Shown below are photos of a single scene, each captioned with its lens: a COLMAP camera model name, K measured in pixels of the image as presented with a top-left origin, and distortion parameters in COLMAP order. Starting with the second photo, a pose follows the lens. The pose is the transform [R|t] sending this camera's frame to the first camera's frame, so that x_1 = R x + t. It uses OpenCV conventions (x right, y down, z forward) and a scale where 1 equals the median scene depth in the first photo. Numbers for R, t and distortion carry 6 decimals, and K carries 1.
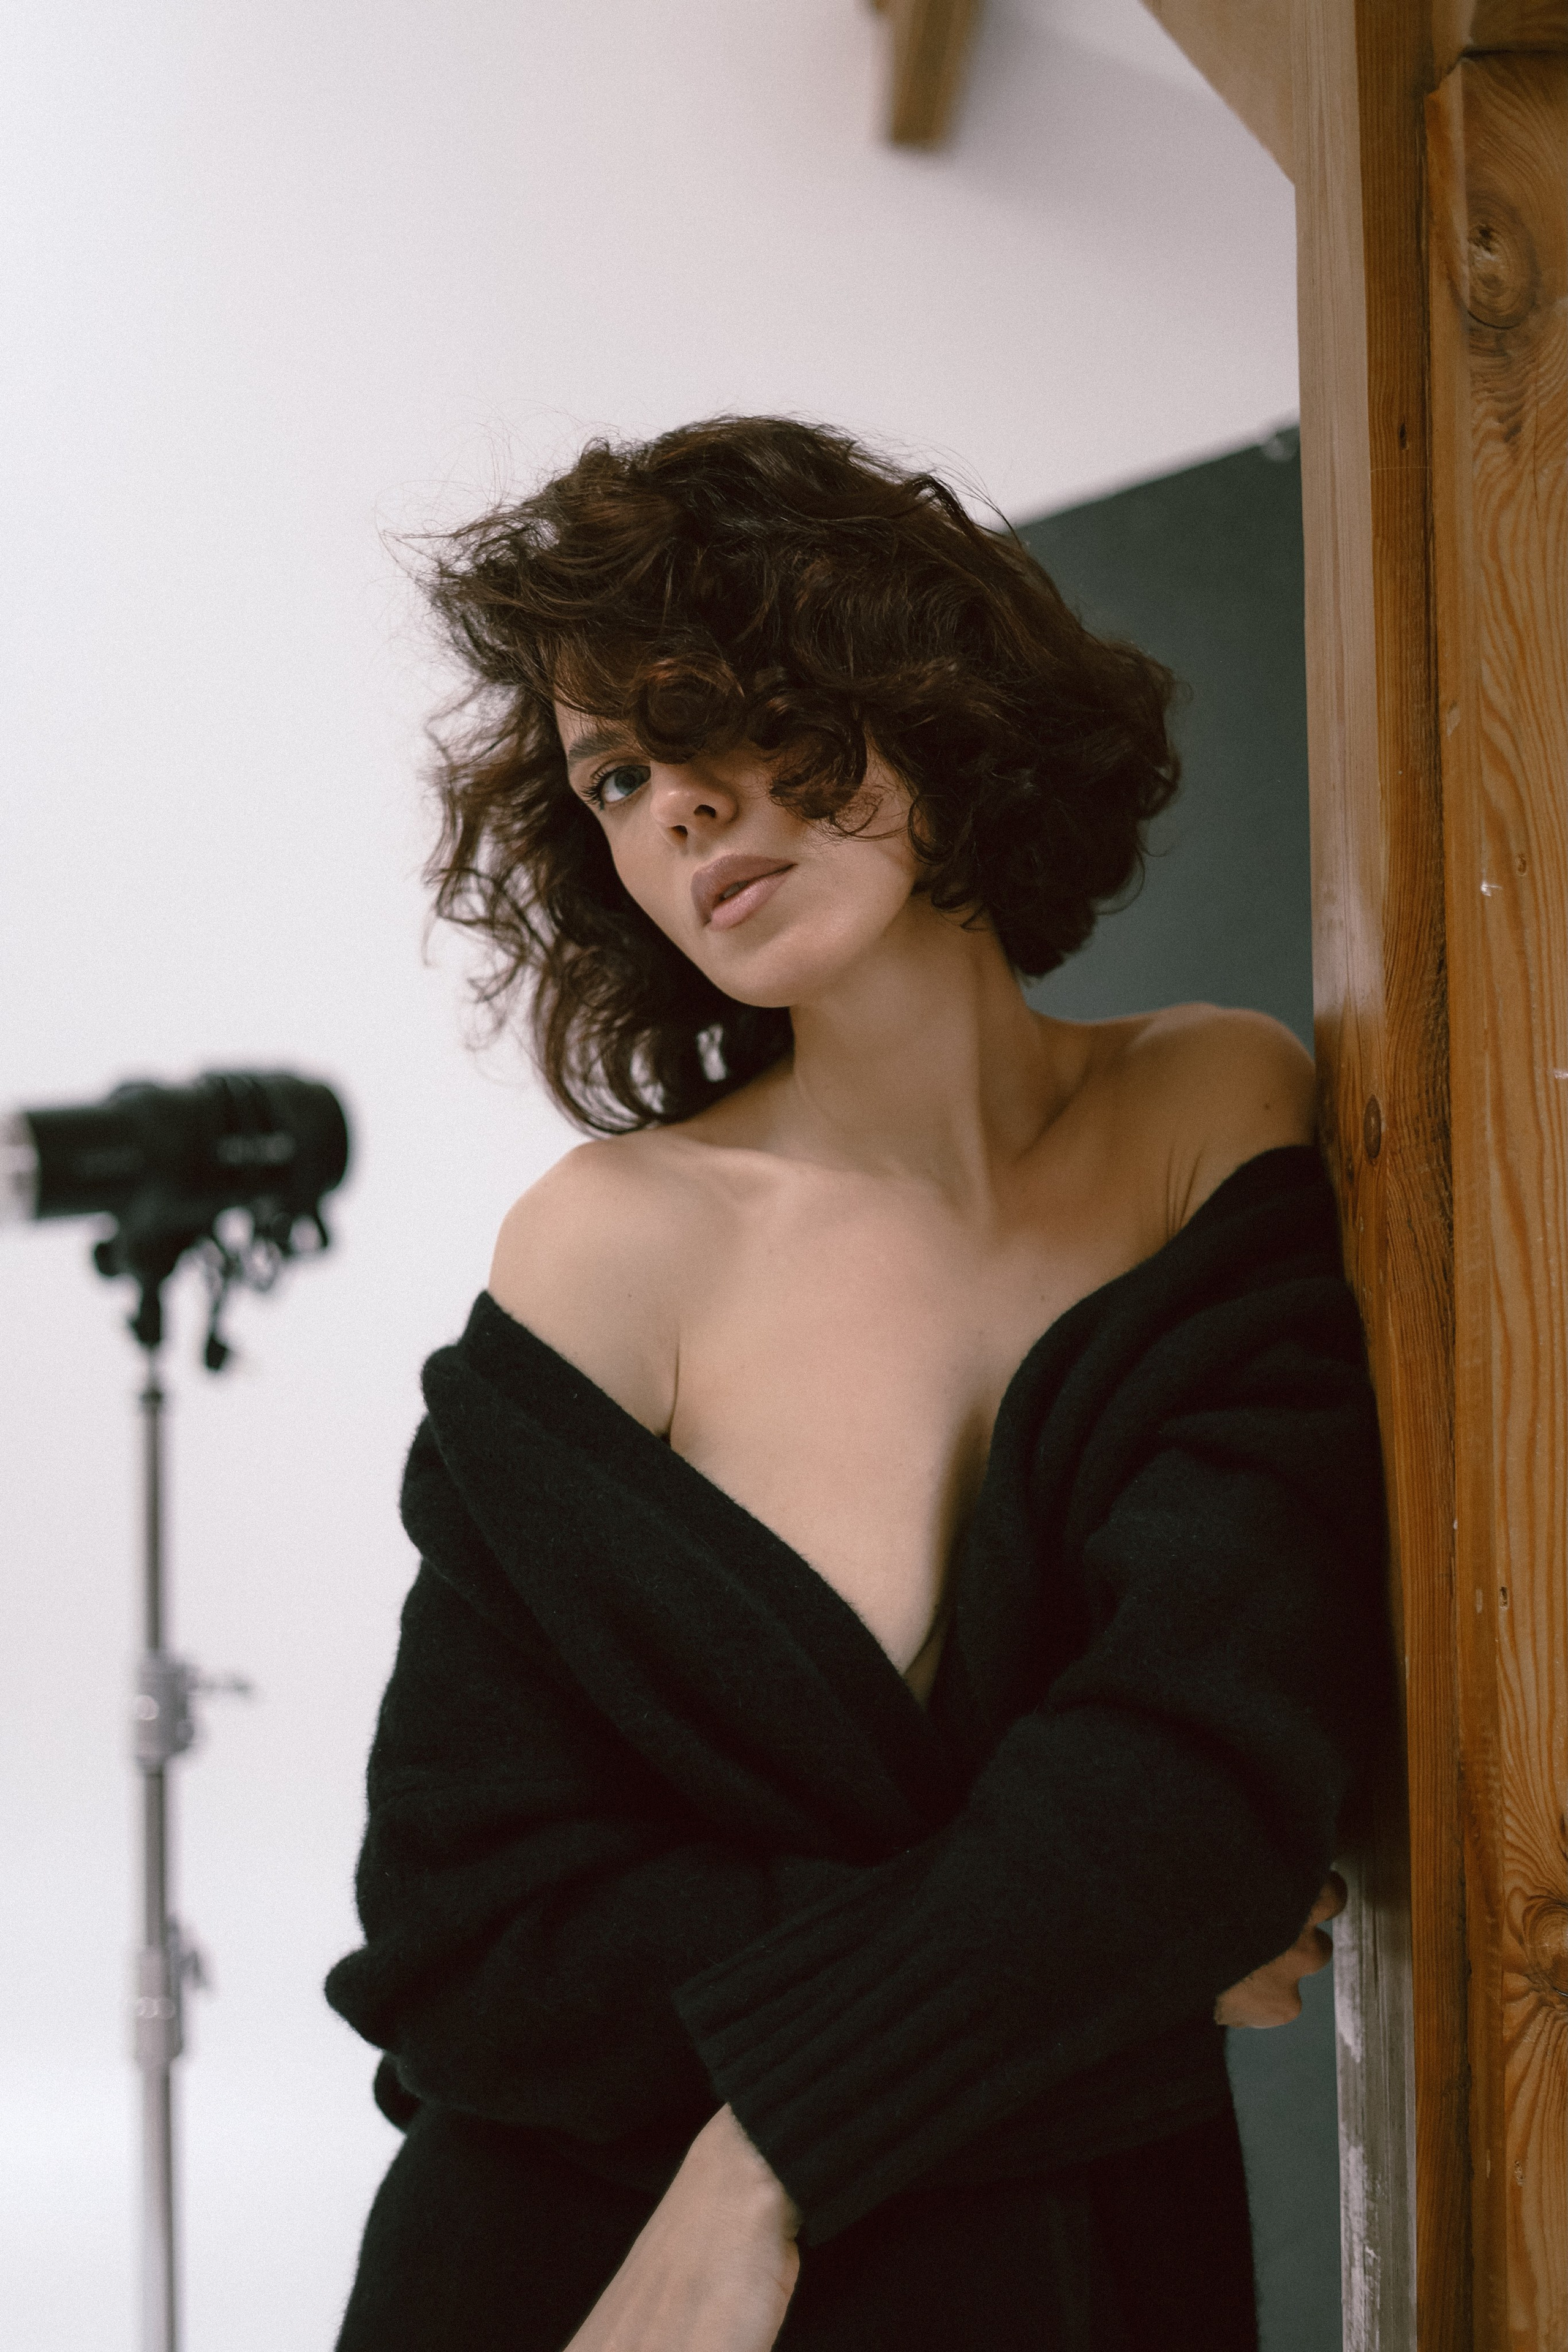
lens RADIAL K [[3318.7, 0, 780.6], [0, 3318.7, 1181.2], [0, 0, 1]] dist [-0.020762, 0.000000]
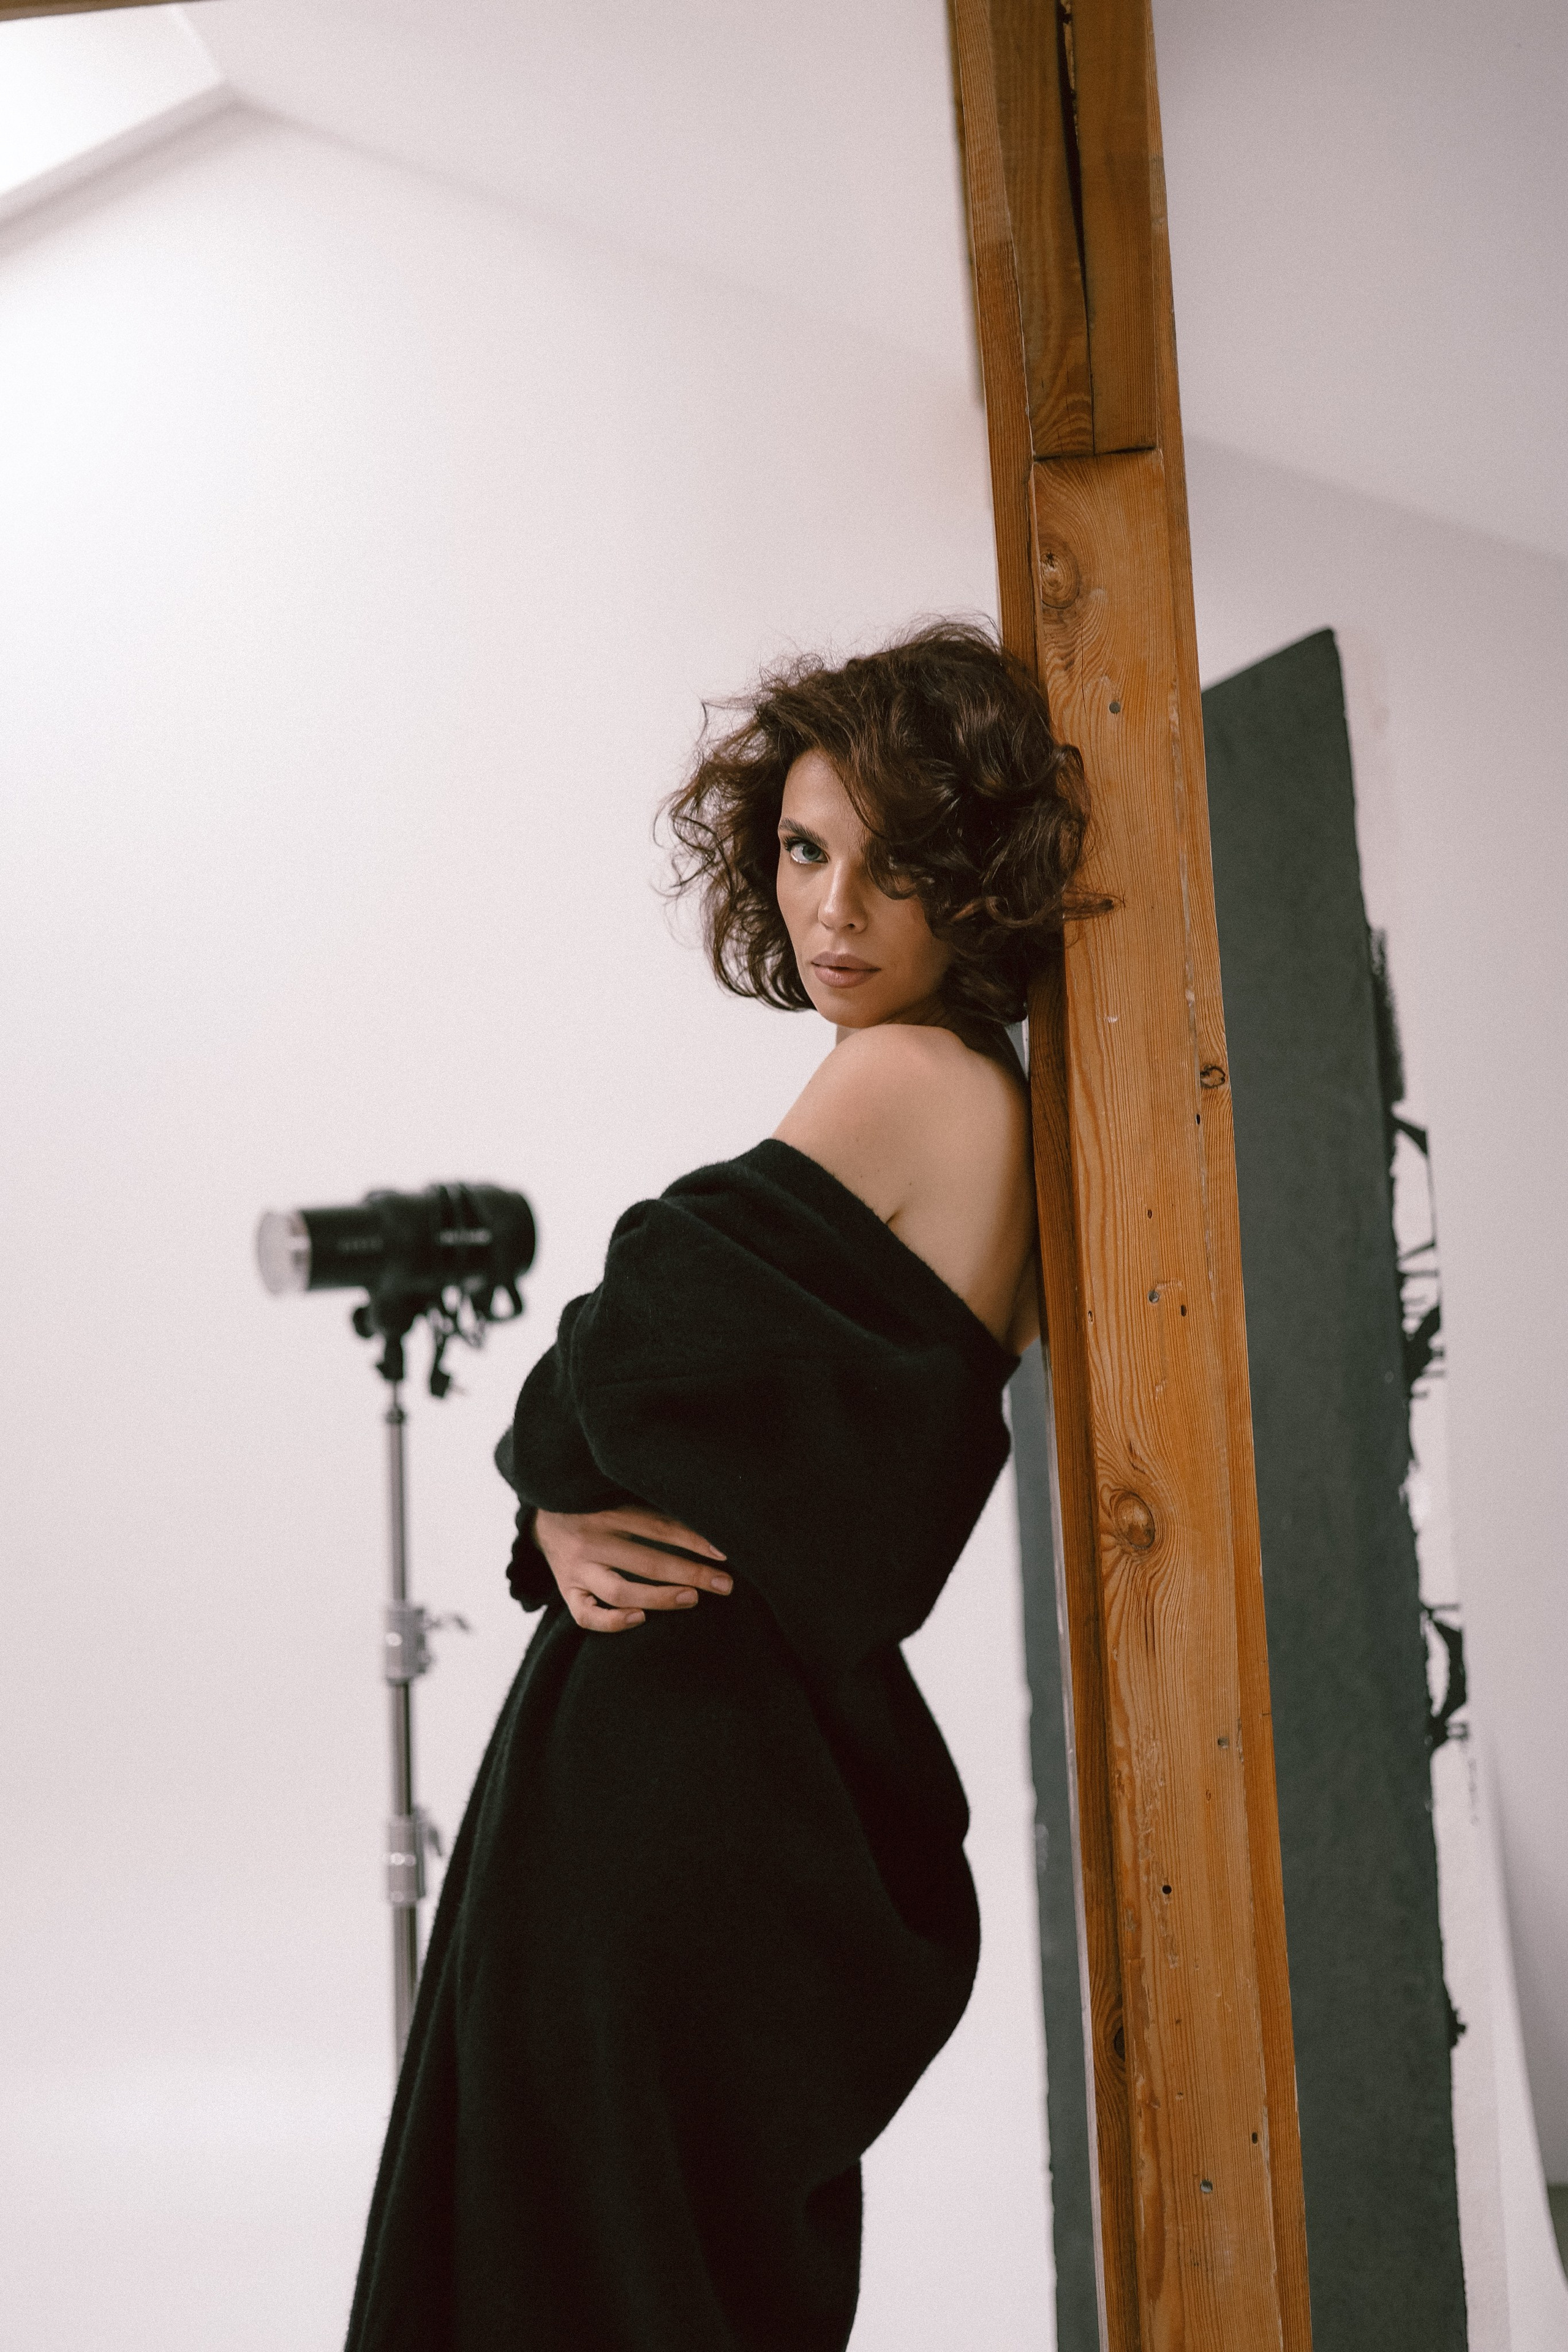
lens RADIAL K [[3318.7, 0, 787.4], [0, 3318.7, 1198.4], [0, 0, 1]] dist [-0.020762, 0.000000]
pose [[0.994548, -0.033903, -0.098610, 0.231151], [0.024225, 0.994917, -0.097740, 0.228211], [0.101423, 0.094818, 0.990315, -0.750183]]
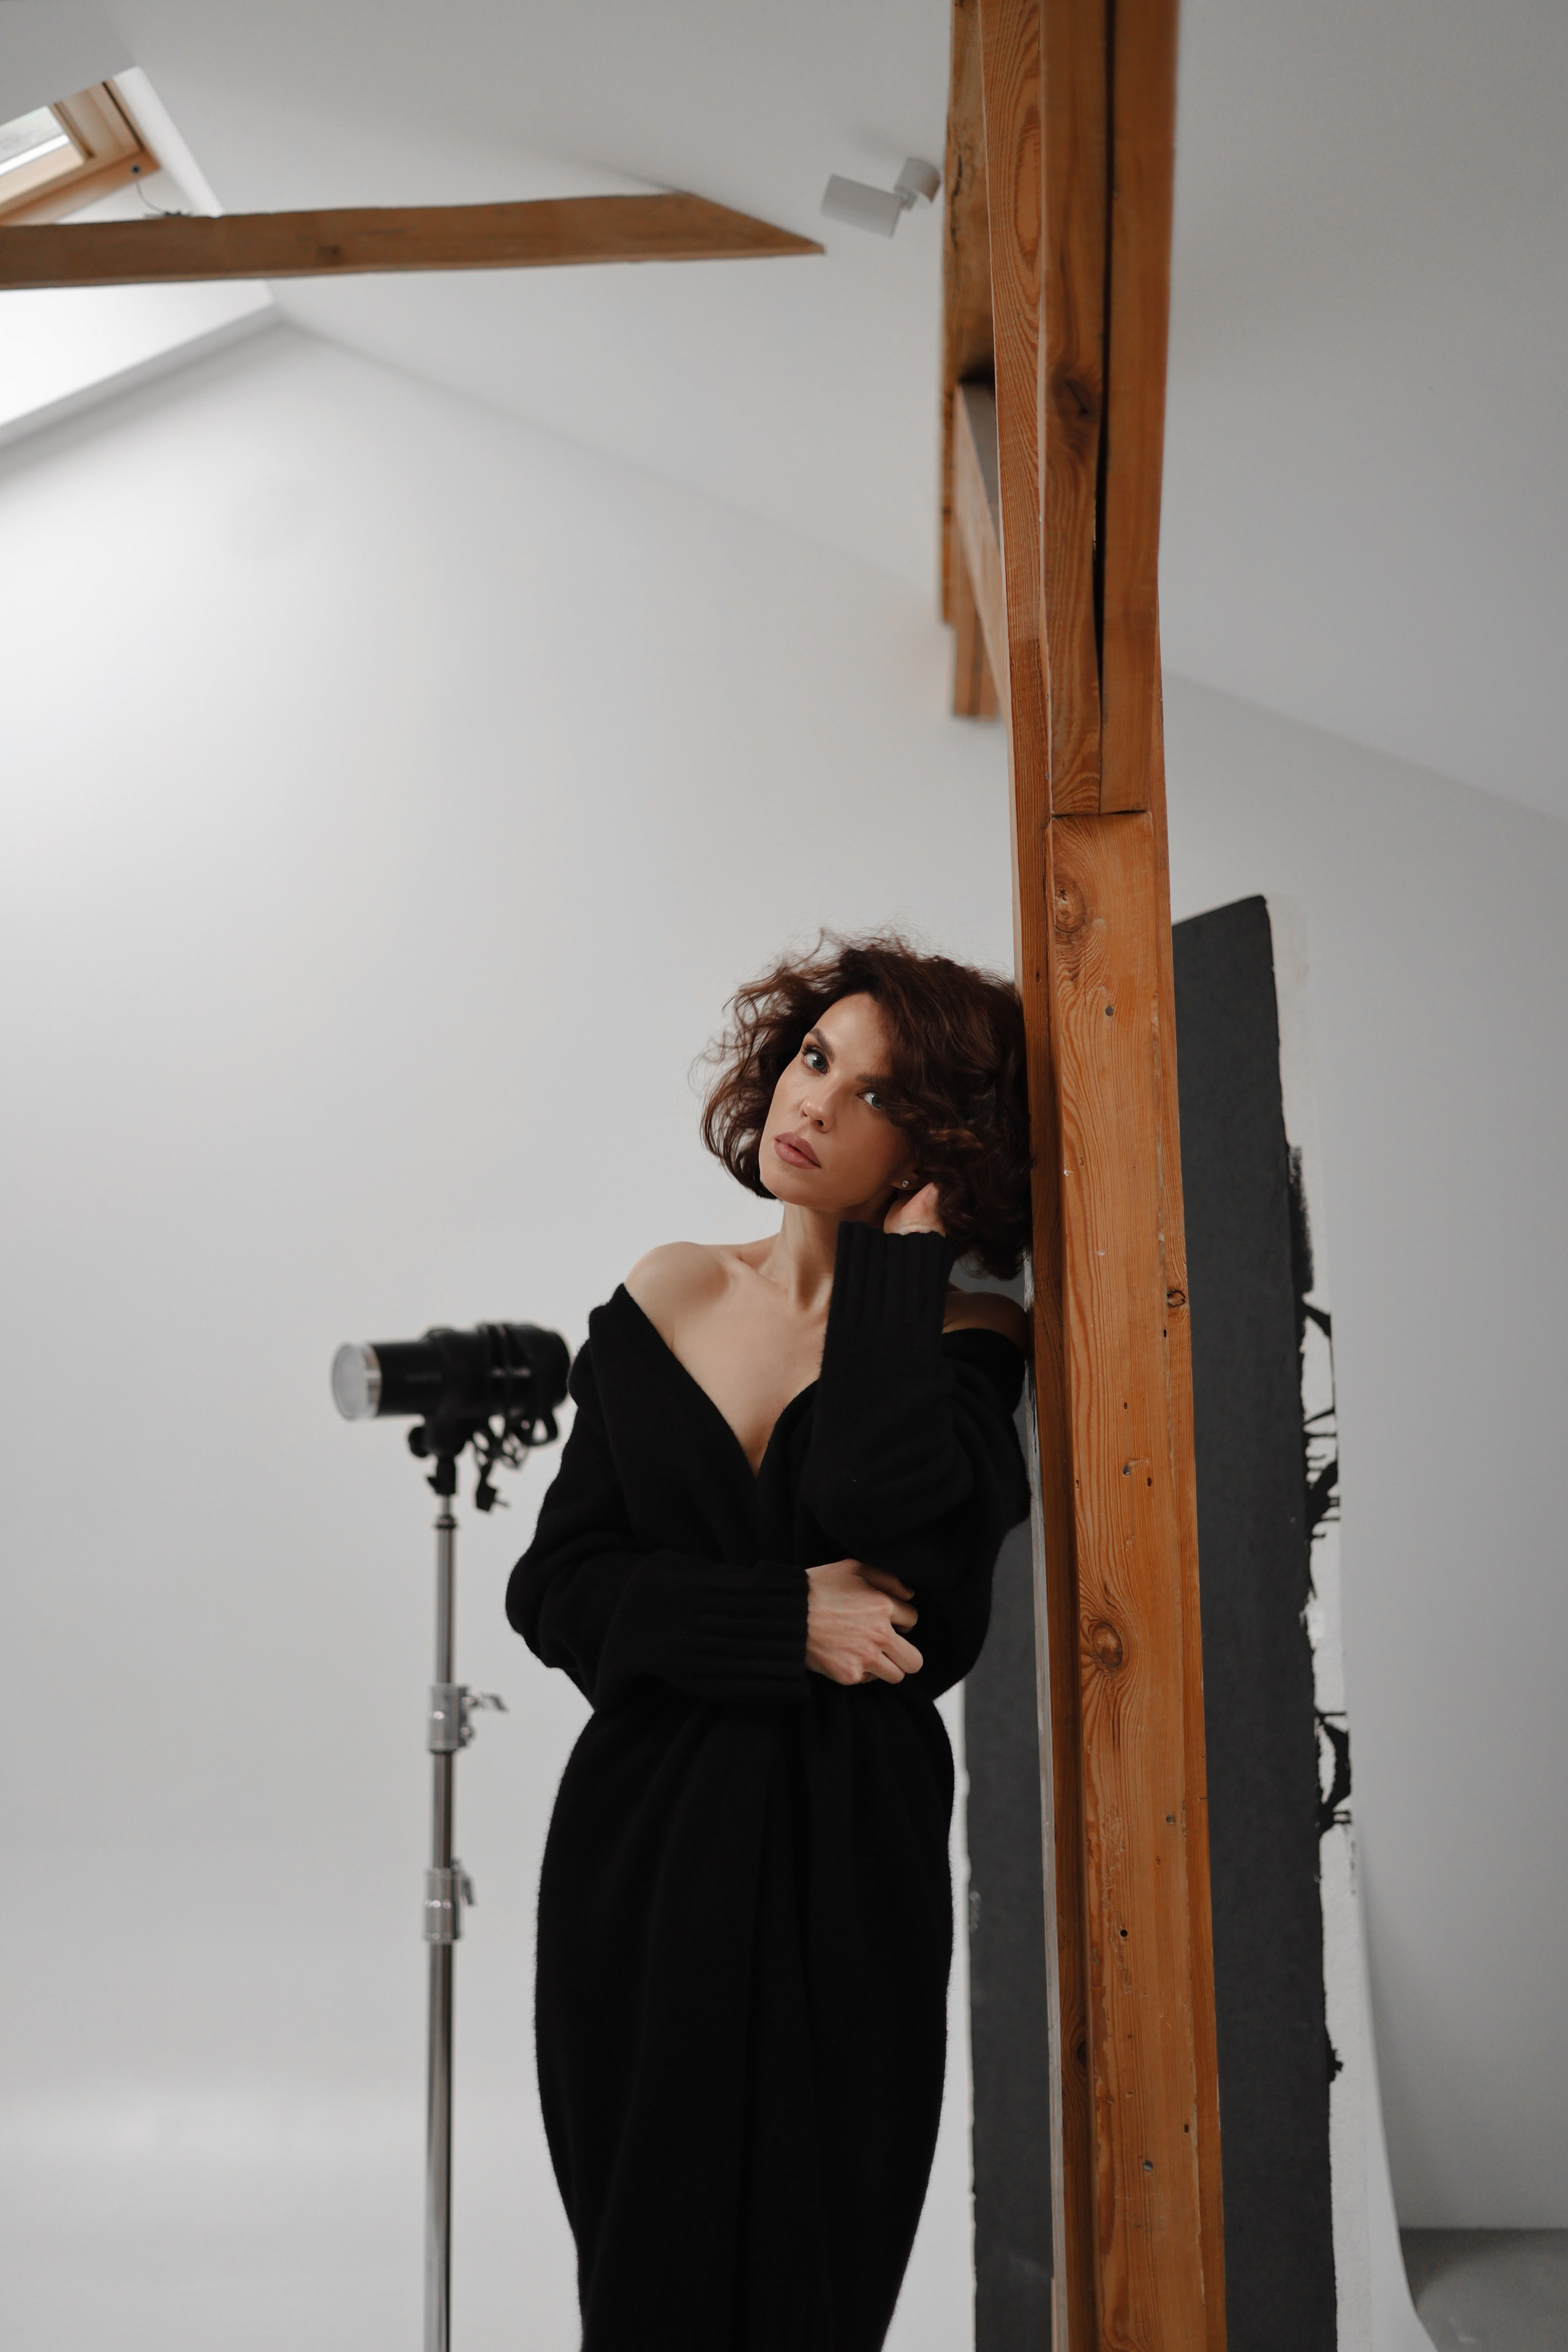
lens RADIAL K [[3318.7, 0, 792.1], [0, 3318.7, 1183.9], [0, 0, 1]] dist [-0.020762, 0.000000]
pose [[0.998212, -0.003345, -0.059685, 0.157894], [-0.004073, 0.992308, -0.123728, 0.200175], [0.059639, 0.123750, 0.990520, -1.258554]]
